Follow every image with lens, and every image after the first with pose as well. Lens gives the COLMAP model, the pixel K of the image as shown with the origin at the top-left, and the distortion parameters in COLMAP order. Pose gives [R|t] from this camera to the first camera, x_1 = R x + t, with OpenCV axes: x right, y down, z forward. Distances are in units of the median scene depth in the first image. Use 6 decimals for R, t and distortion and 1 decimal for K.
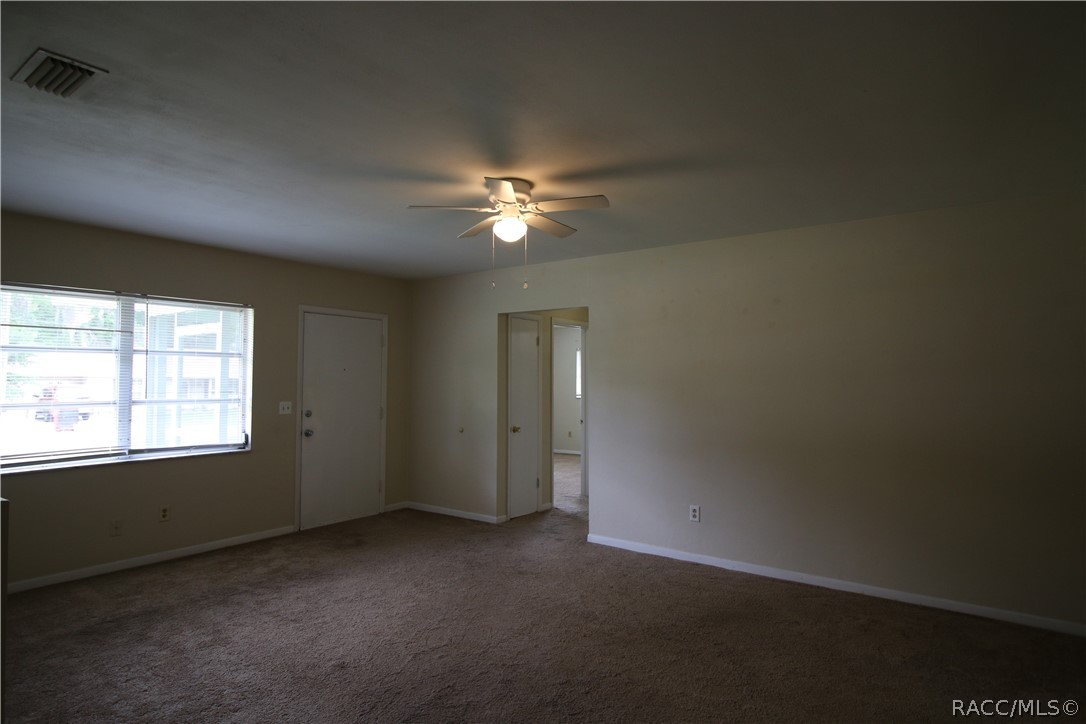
lens RADIAL K [[605.2, 0, 534.3], [0, 605.2, 359.5], [0, 0, 1]] dist [0.010002, -0.014564]
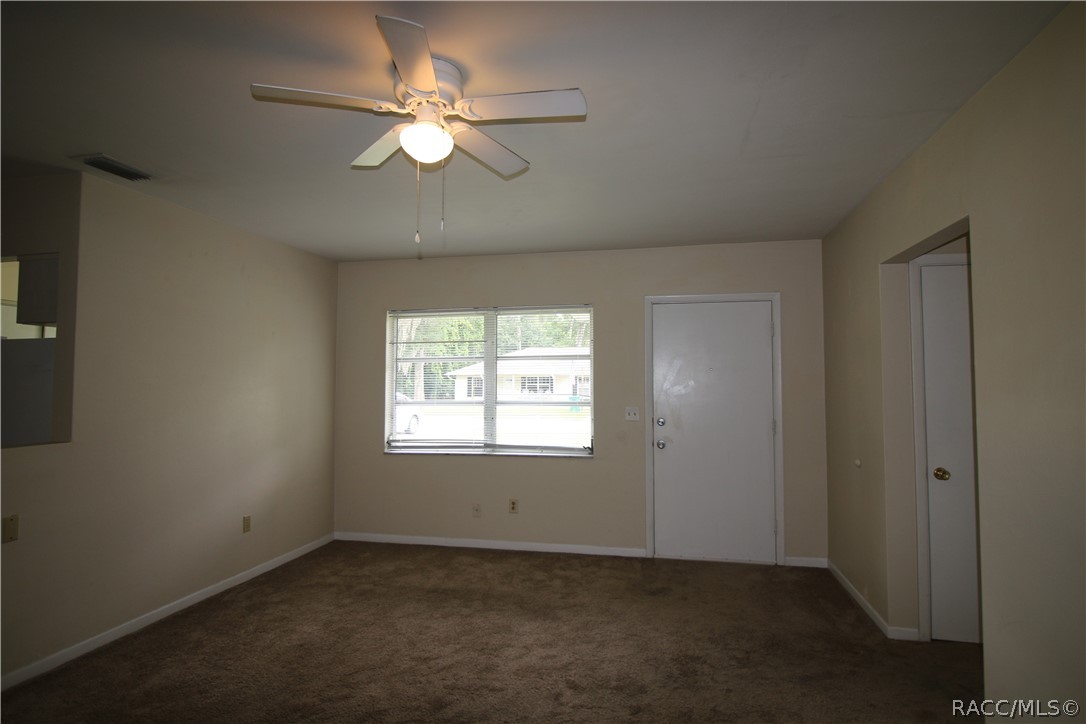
lens RADIAL K [[605.2, 0, 536.7], [0, 605.2, 351.7], [0, 0, 1]] dist [0.010002, -0.014564]
pose [[0.415218, -0.047794, -0.908465, 0.364979], [0.035130, 0.998717, -0.036486, 0.017253], [0.909043, -0.016764, 0.416364, 0.531942]]
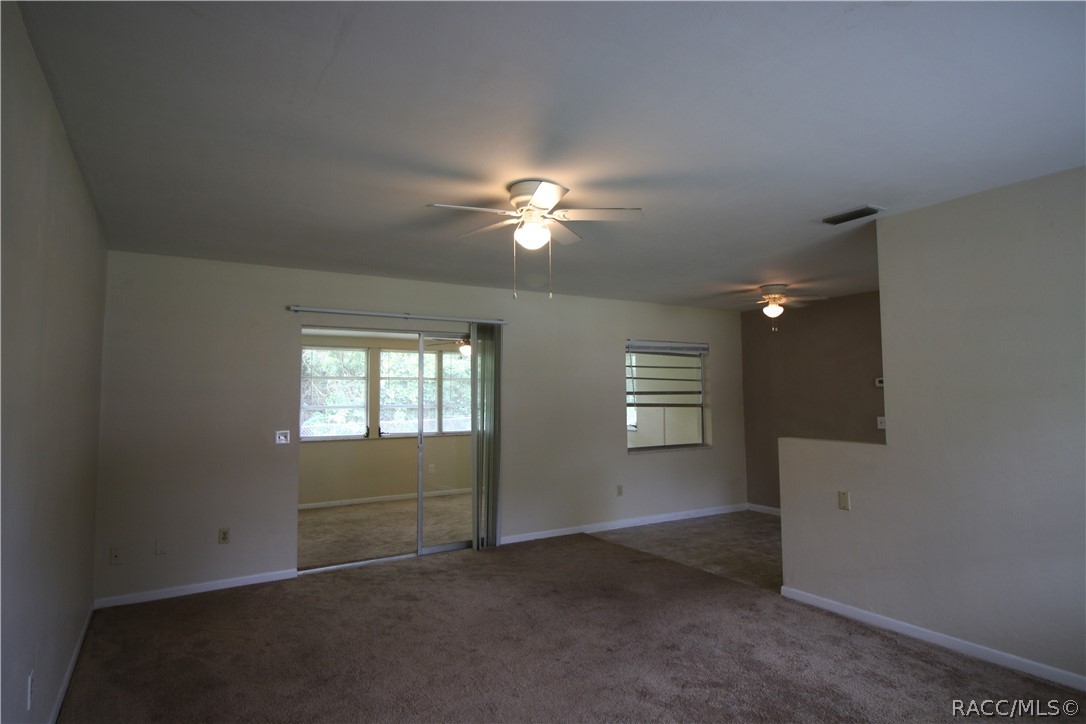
lens RADIAL K [[605.2, 0, 538.3], [0, 605.2, 354.2], [0, 0, 1]] dist [0.010002, -0.014564]
pose [[-0.930045, 0.031018, 0.366135, -0.246552], [-0.007641, 0.994583, -0.103666, 0.038921], [-0.367367, -0.099211, -0.924769, 1.173966]]
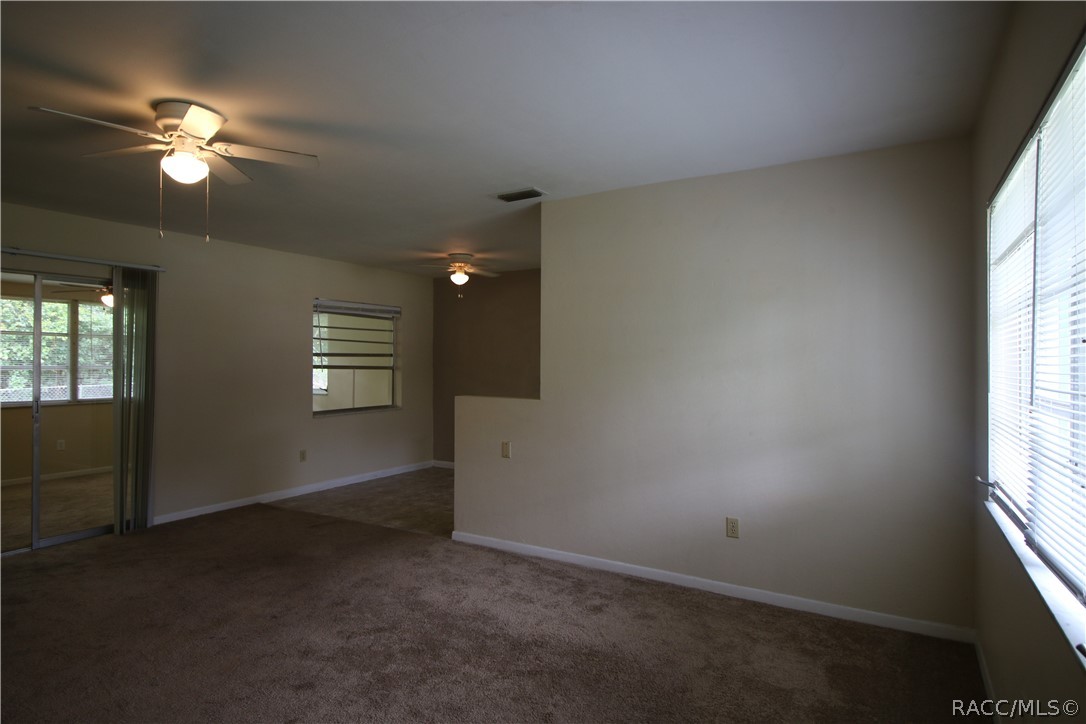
lens RADIAL K [[605.2, 0, 539.0], [0, 605.2, 356.9], [0, 0, 1]] dist [0.010002, -0.014564]
pose [[-0.994467, -0.003998, -0.104975, -0.274120], [0.000668, 0.999015, -0.044370, 0.046032], [0.105049, -0.044195, -0.993485, 1.174883]]
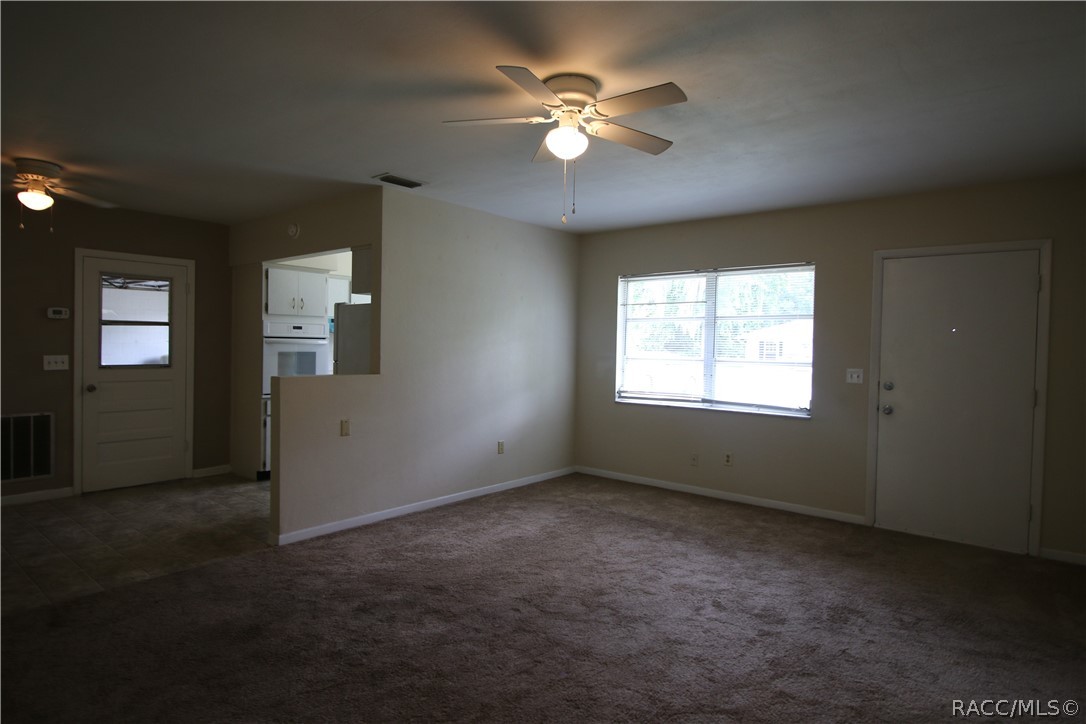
lens RADIAL K [[605.2, 0, 539.1], [0, 605.2, 355.4], [0, 0, 1]] dist [0.010002, -0.014564]
pose [[-0.049879, 0.018452, -0.998585, 0.488211], [0.017652, 0.999689, 0.017591, 0.029537], [0.998599, -0.016749, -0.050189, 0.635011]]
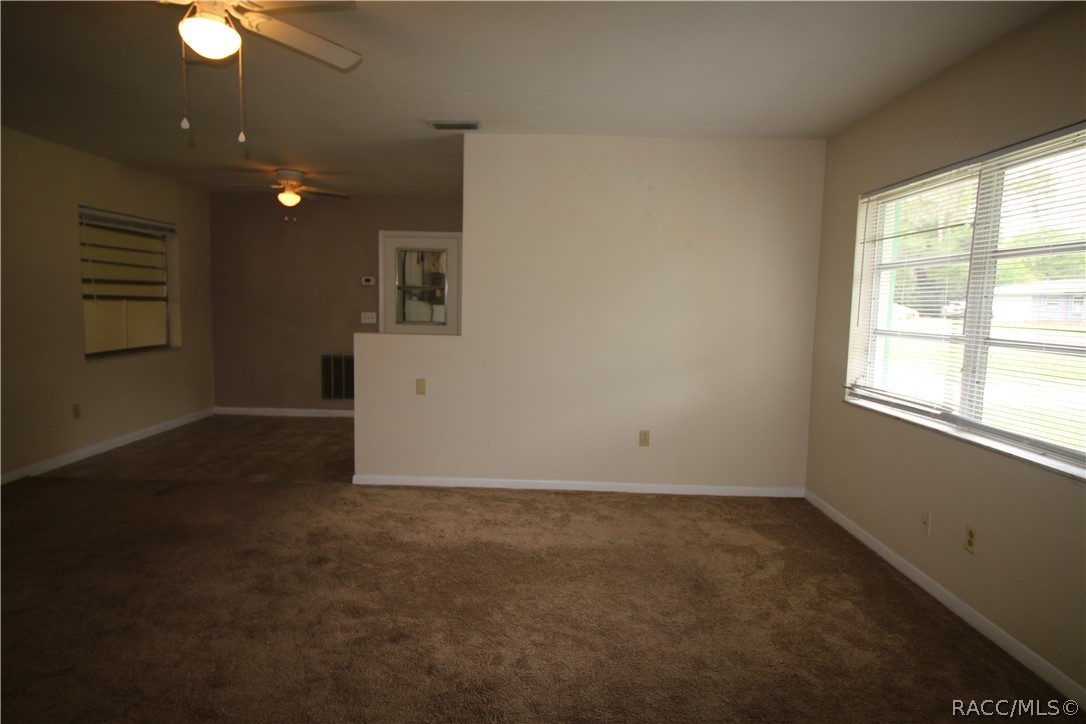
lens RADIAL K [[605.2, 0, 537.0], [0, 605.2, 351.1], [0, 0, 1]] dist [0.010002, -0.014564]
pose [[-0.806380, 0.031762, -0.590544, 0.041711], [-0.001591, 0.998437, 0.055872, 0.042604], [0.591396, 0.045994, -0.805069, 1.087449]]
